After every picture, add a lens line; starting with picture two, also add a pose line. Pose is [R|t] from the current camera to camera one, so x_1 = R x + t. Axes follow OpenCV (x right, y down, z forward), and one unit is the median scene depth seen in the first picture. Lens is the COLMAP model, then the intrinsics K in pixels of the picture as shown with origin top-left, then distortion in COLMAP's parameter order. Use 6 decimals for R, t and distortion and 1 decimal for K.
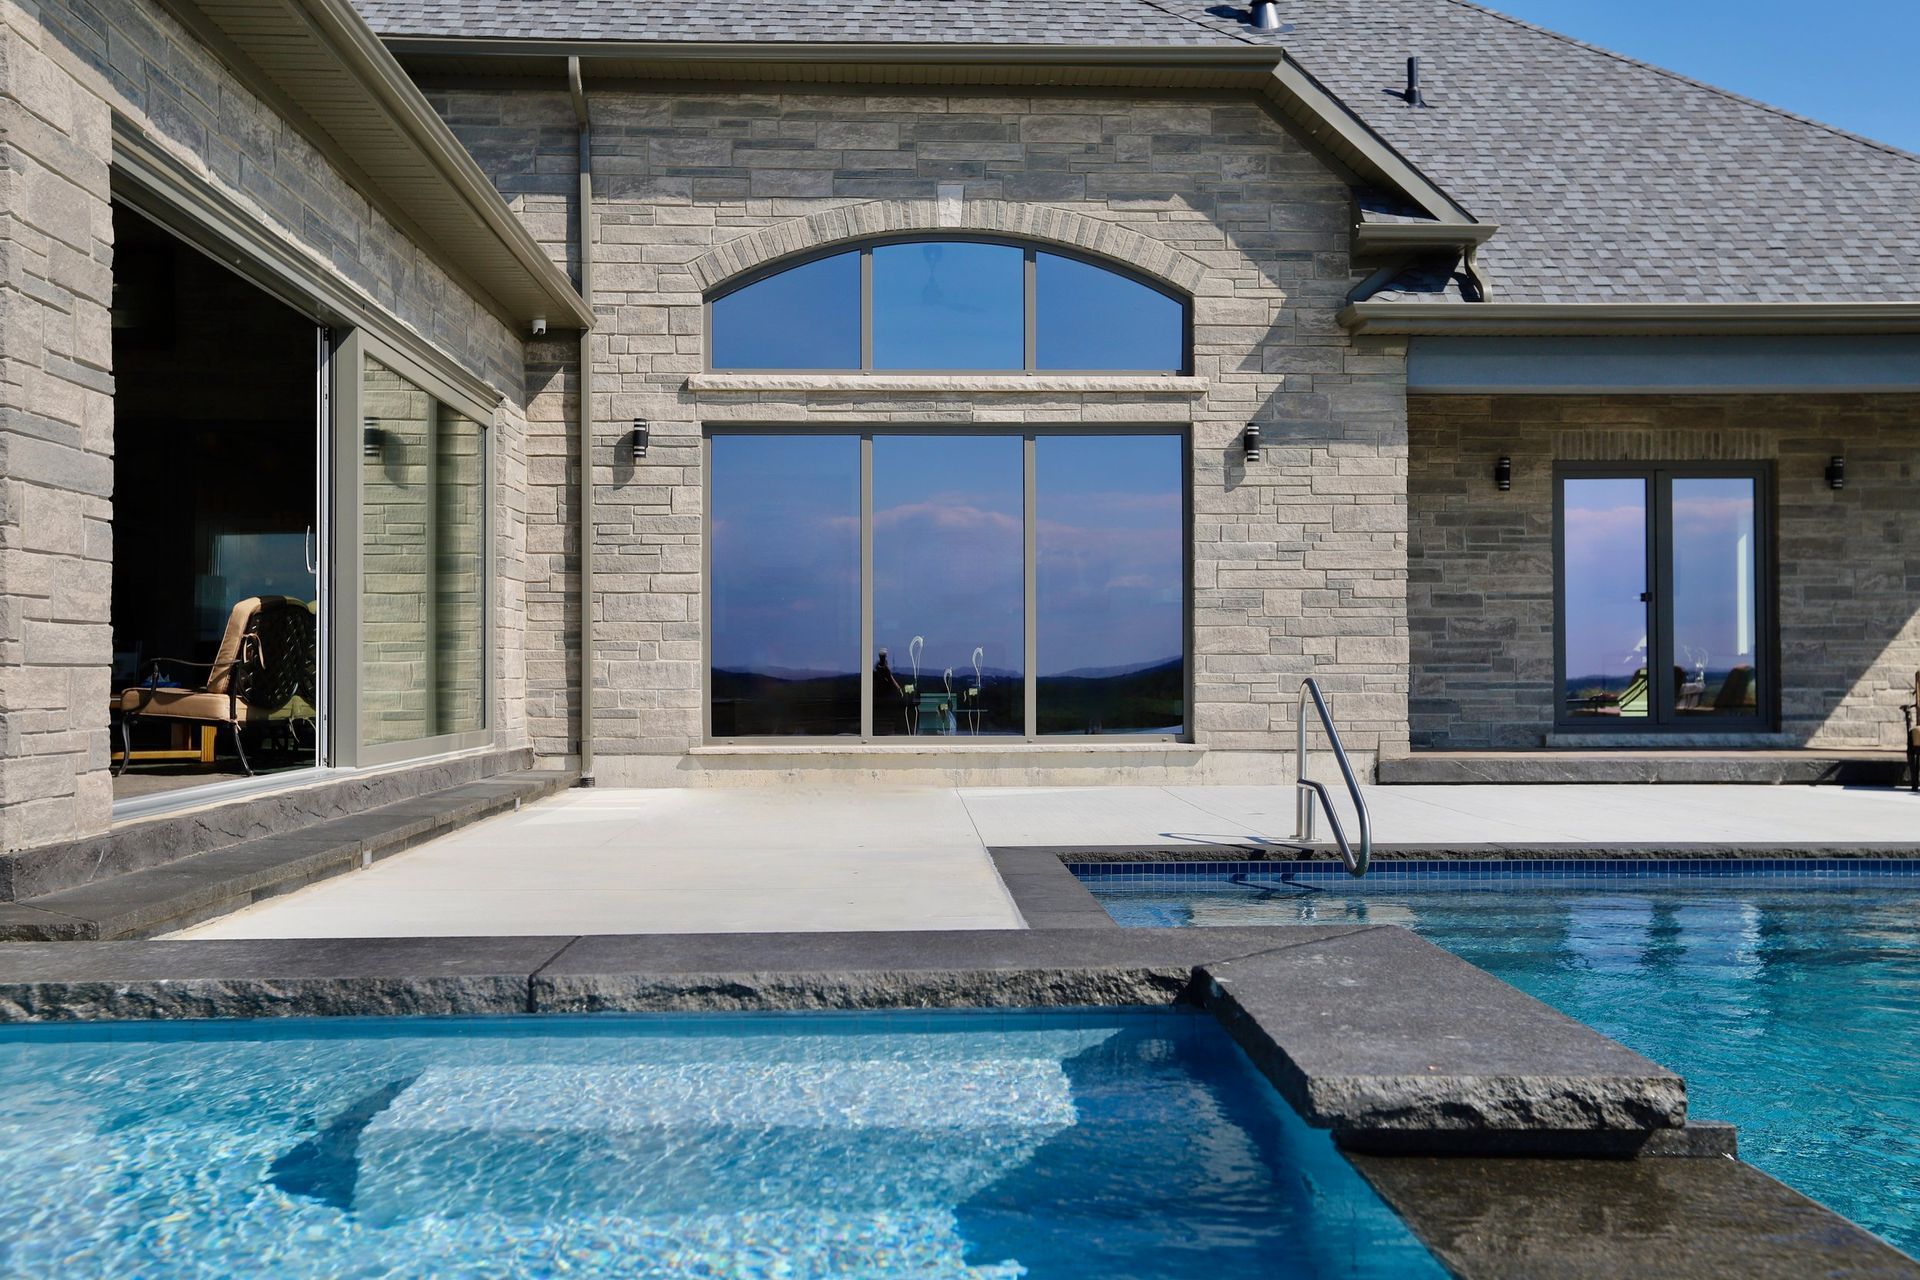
lens RADIAL K [[1827.9, 0, 960.0], [0, 1827.9, 640.0], [0, 0, 1]] dist [0.035554, 0.022474]
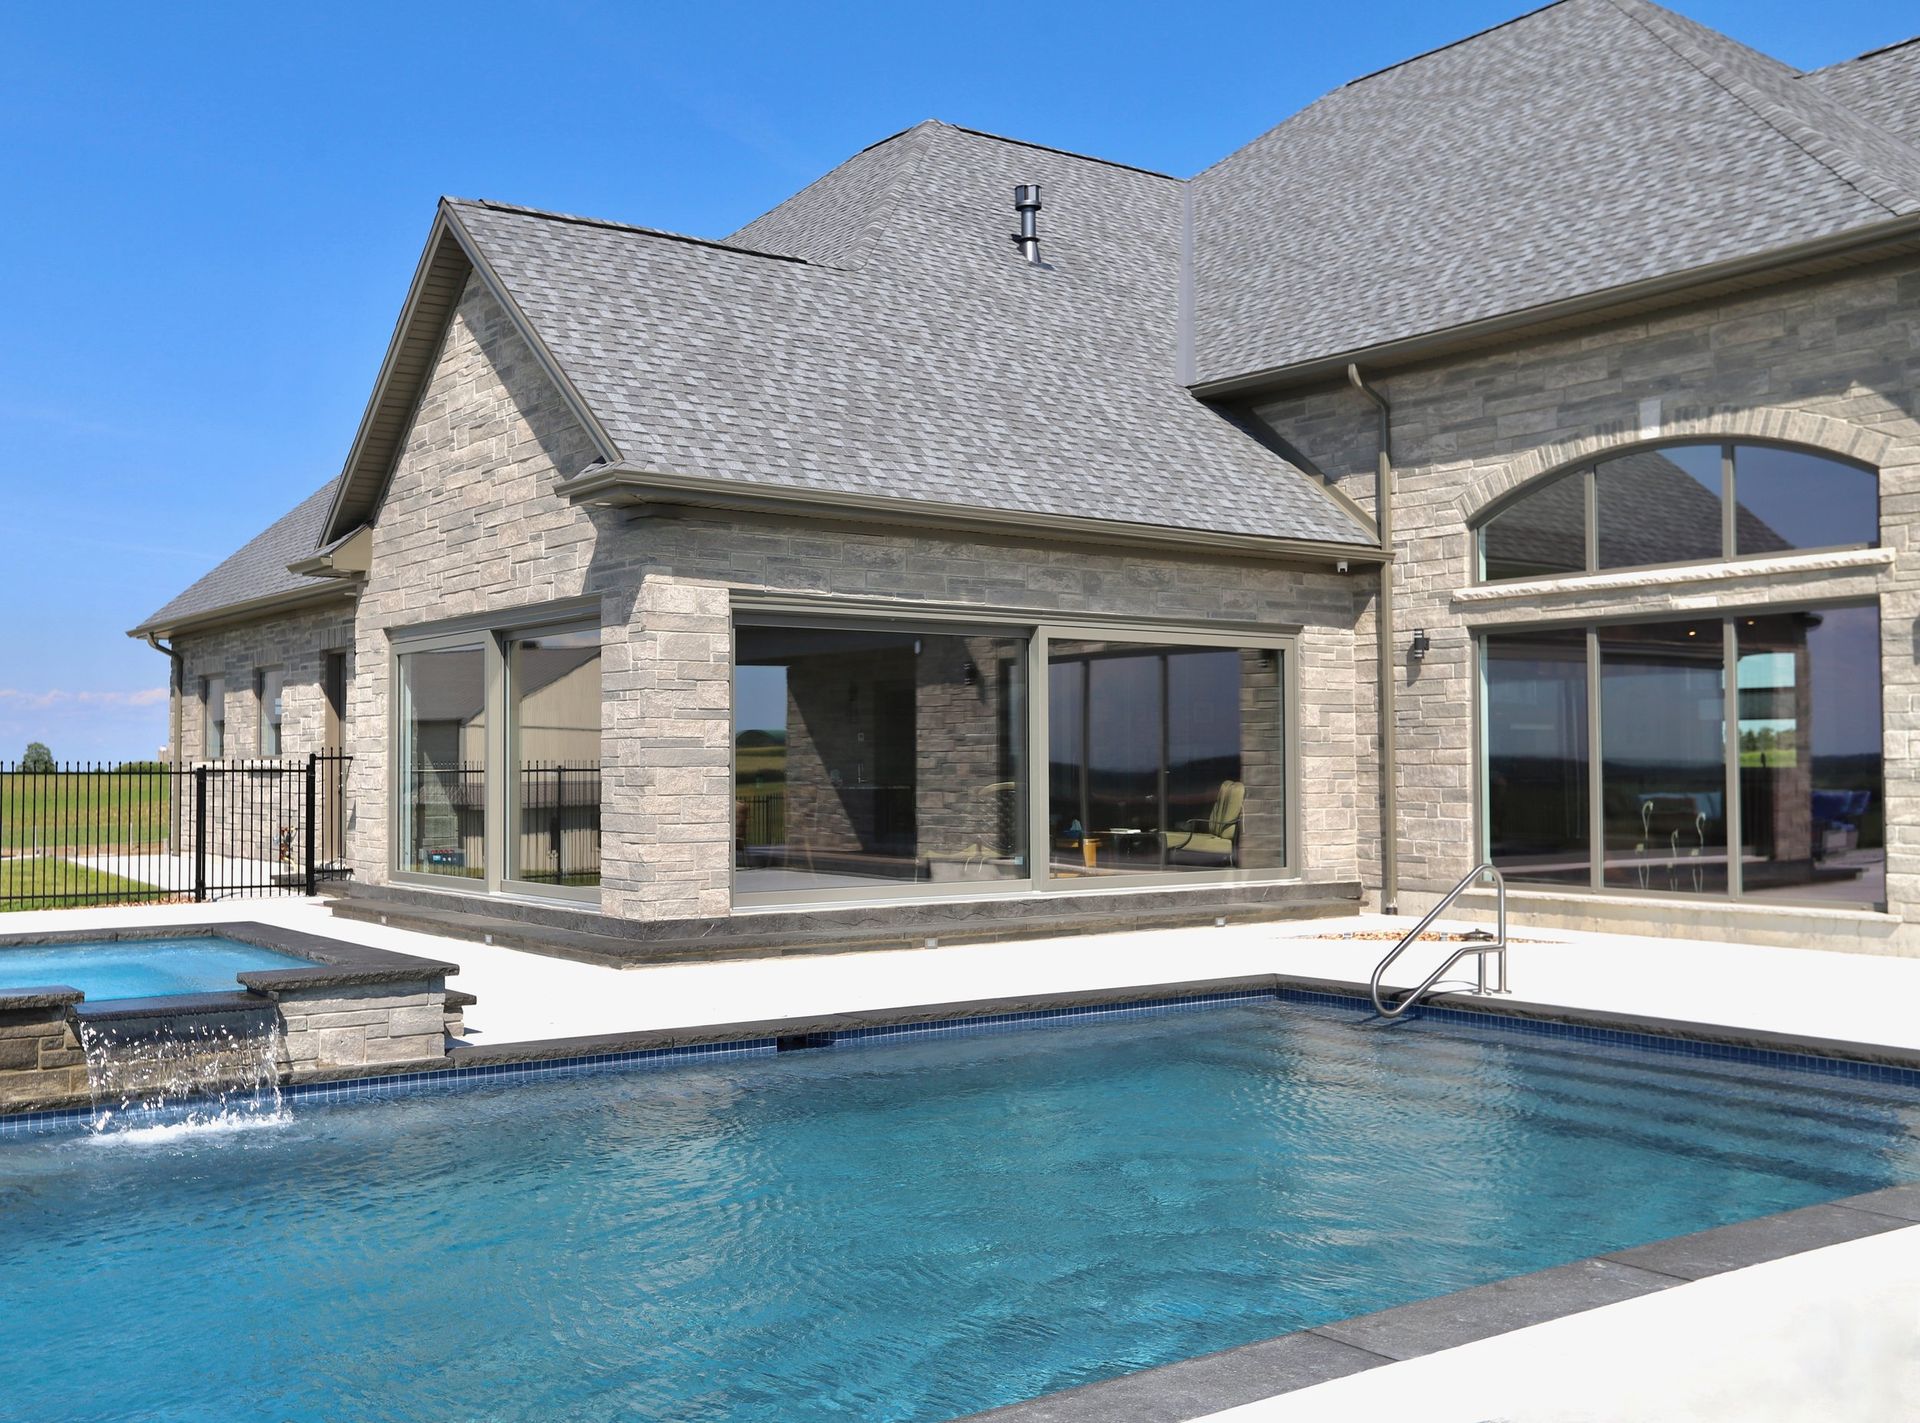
lens RADIAL K [[1898.3, 0, 865.5], [0, 1898.3, 725.1], [0, 0, 1]] dist [-0.000172, 0.179815]
pose [[0.543986, -0.017881, -0.838904, 0.710599], [0.018266, 0.999788, -0.009466, -0.047086], [0.838896, -0.010174, 0.544197, -0.043207]]
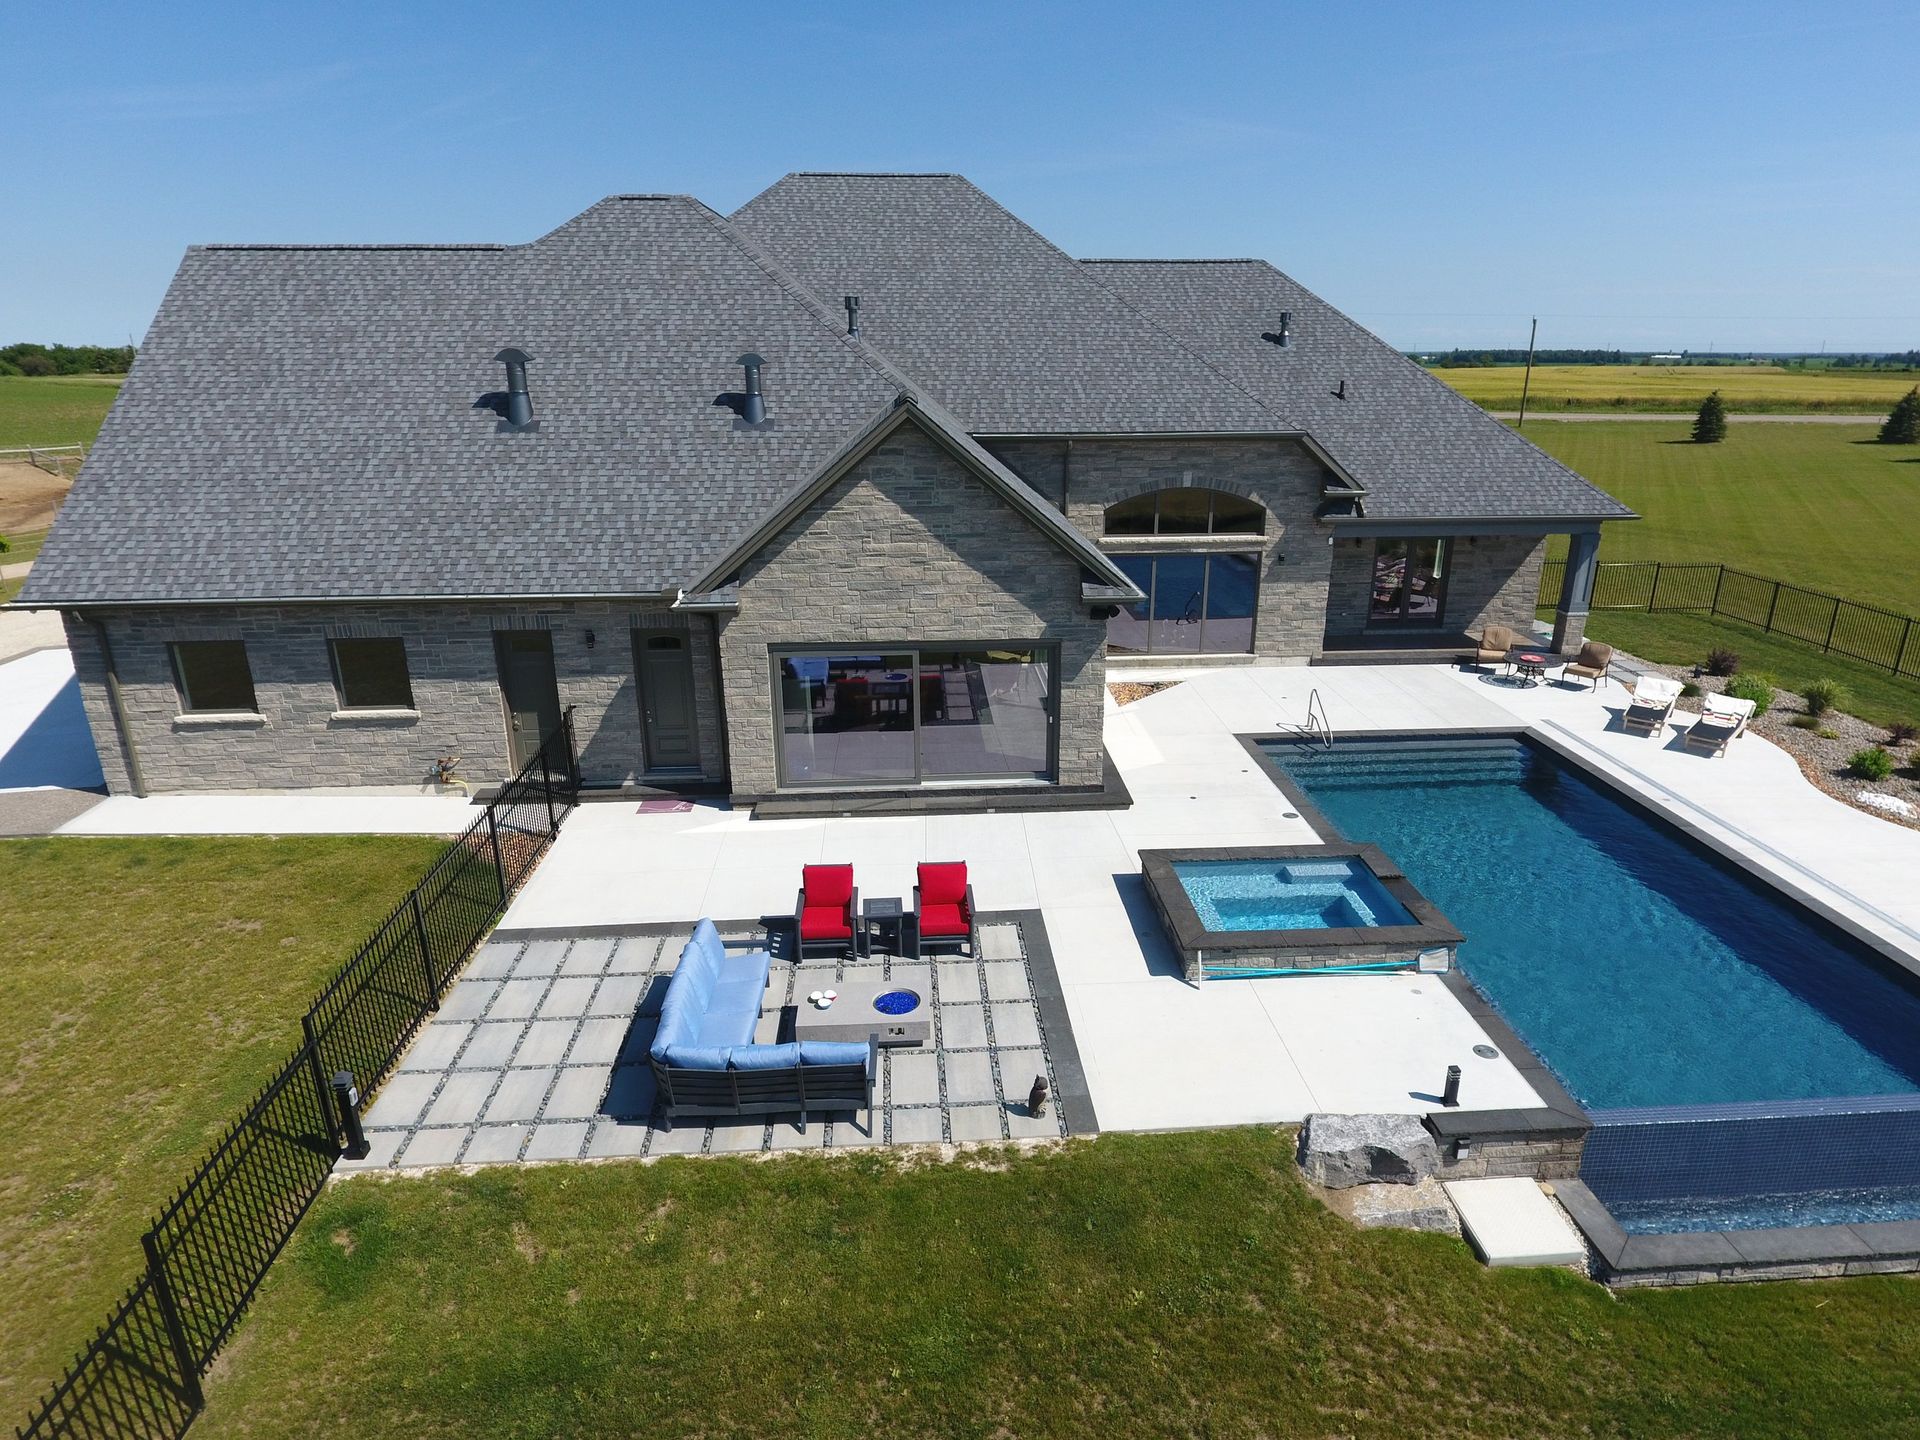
lens RADIAL K [[1140.2, 0, 968.6], [0, 1140.2, 747.9], [0, 0, 1]] dist [-0.002460, -0.000254]
pose [[0.999794, -0.007454, 0.018897, -0.394399], [0.000300, 0.935565, 0.353155, -0.478821], [-0.020312, -0.353076, 0.935374, -0.860284]]
